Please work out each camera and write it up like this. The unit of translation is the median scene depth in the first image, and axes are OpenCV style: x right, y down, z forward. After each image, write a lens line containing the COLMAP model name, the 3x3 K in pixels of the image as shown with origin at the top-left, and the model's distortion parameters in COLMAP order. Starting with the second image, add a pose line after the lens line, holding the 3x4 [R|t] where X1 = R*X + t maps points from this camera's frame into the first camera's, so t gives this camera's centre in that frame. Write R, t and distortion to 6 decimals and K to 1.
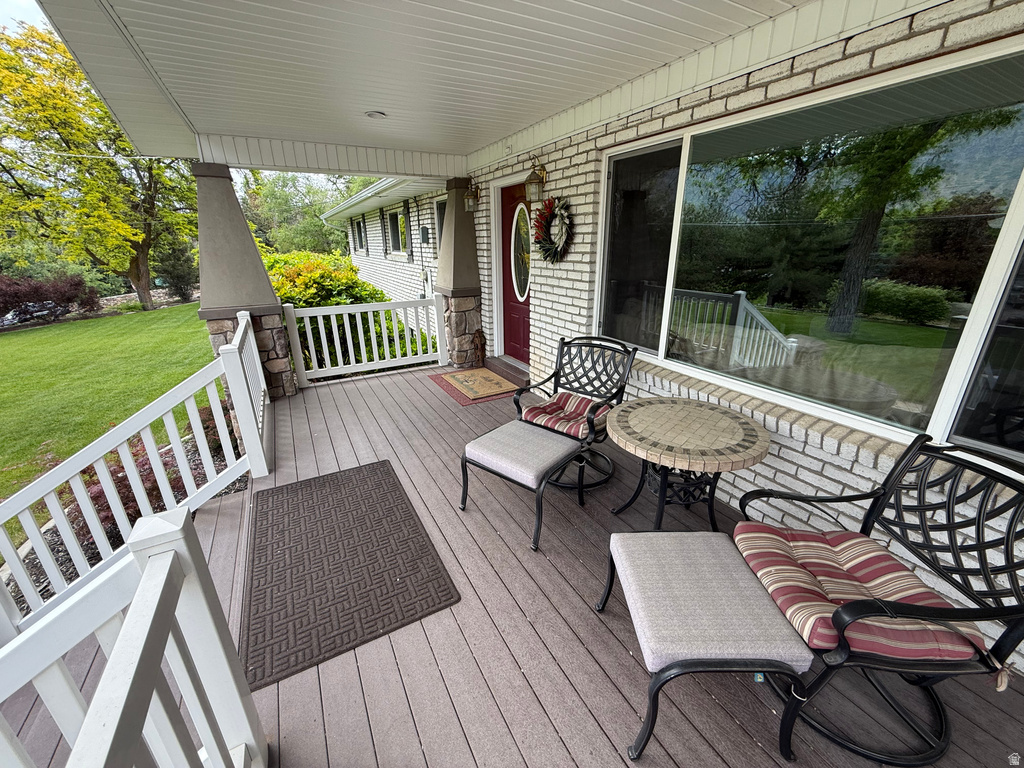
lens RADIAL K [[406.4, 0, 507.8], [0, 406.4, 383.9], [0, 0, 1]] dist [0.001159, 0.000002]
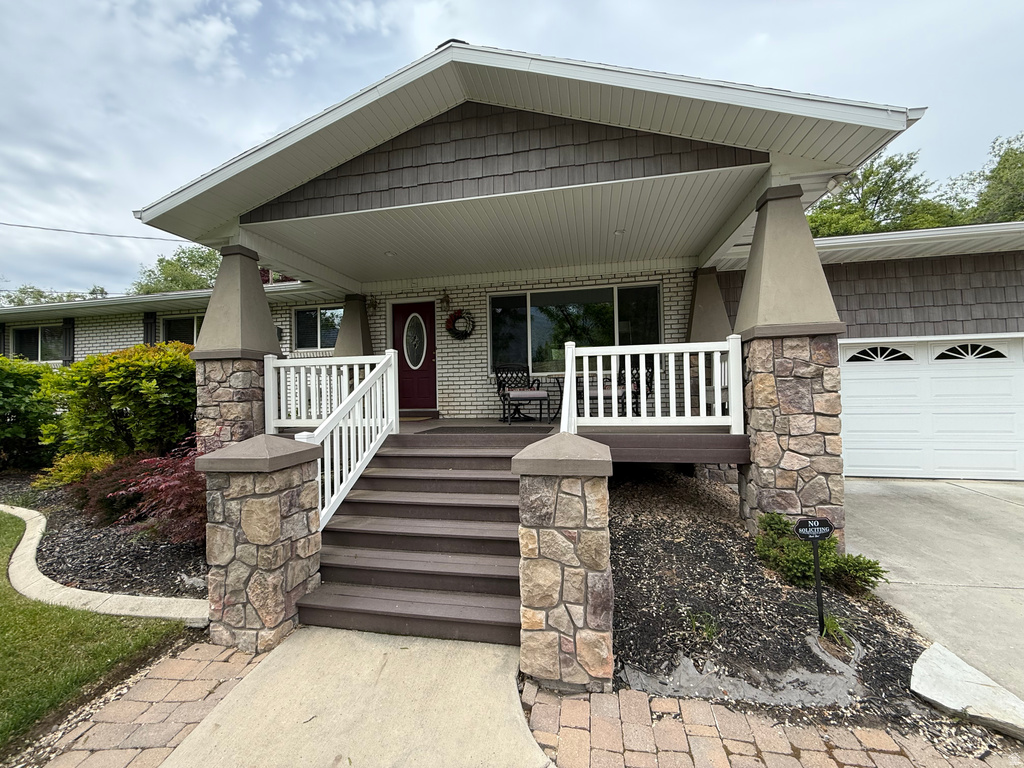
lens RADIAL K [[406.4, 0, 512.7], [0, 406.4, 385.0], [0, 0, 1]] dist [0.001159, 0.000002]
pose [[0.638198, 0.011412, 0.769788, -1.306354], [0.270760, 0.932685, -0.238302, 0.464532], [-0.720689, 0.360512, 0.592147, -0.273618]]
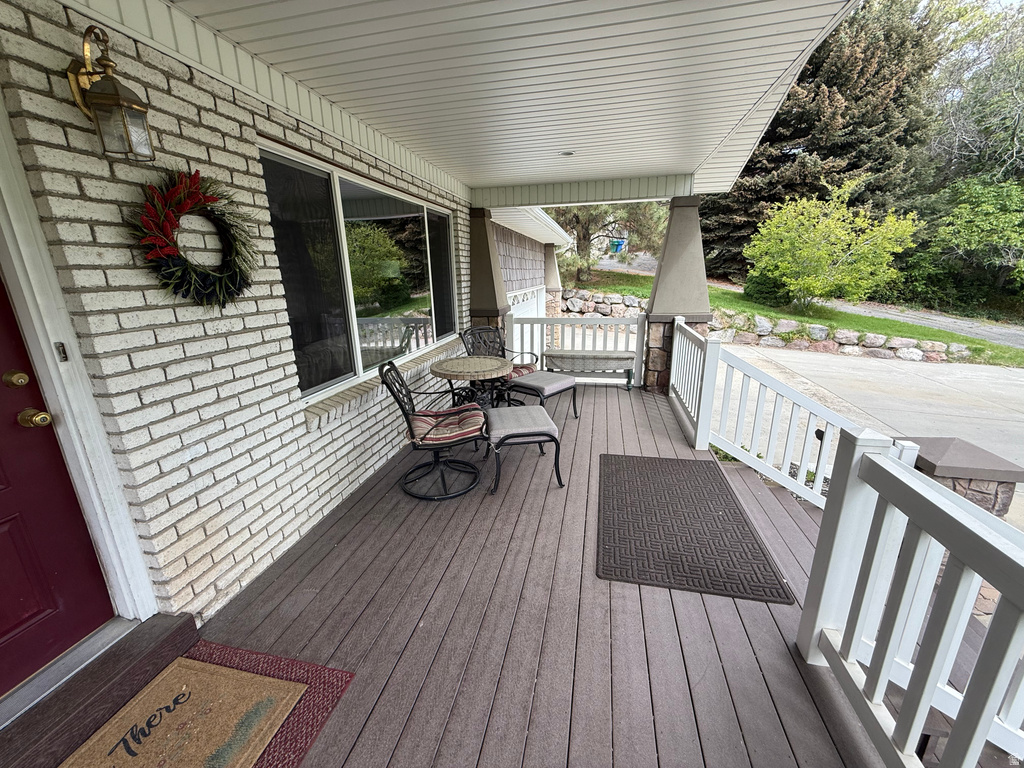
lens RADIAL K [[406.4, 0, 509.7], [0, 406.4, 384.0], [0, 0, 1]] dist [0.001159, 0.000002]
pose [[-0.751048, -0.146642, 0.643757, -0.515085], [0.250326, 0.838984, 0.483159, -0.390383], [-0.610953, 0.524025, -0.593409, 1.193760]]
